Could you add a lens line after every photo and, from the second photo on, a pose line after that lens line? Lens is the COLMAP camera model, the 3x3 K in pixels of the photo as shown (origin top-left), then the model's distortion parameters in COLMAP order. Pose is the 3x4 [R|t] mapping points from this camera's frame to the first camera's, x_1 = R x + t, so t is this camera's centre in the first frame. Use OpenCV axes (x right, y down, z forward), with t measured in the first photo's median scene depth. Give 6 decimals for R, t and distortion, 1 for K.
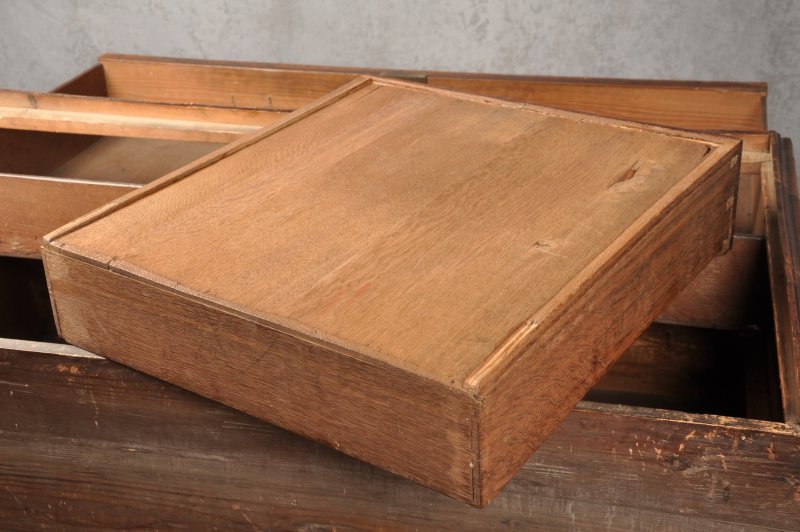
lens RADIAL K [[1113.8, 0, 400.0], [0, 1113.8, 266.0], [0, 0, 1]] dist [0.143502, 0.053868]
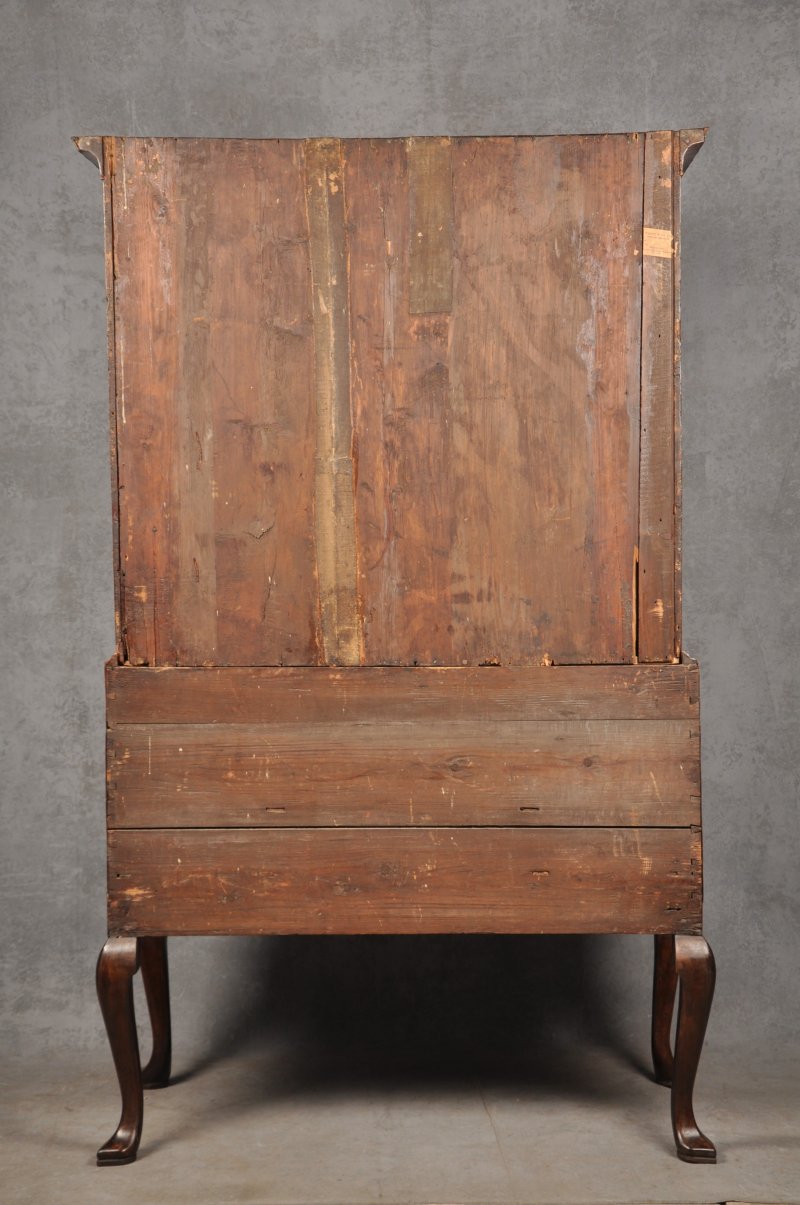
lens RADIAL K [[1677.6, 0, 400.0], [0, 1677.6, 602.5], [0, 0, 1]] dist [0.143502, 0.053868]
pose [[0.981043, 0.011678, 0.193436, -0.724017], [0.071218, 0.906606, -0.415925, 1.164172], [-0.180228, 0.421816, 0.888588, -1.646218]]
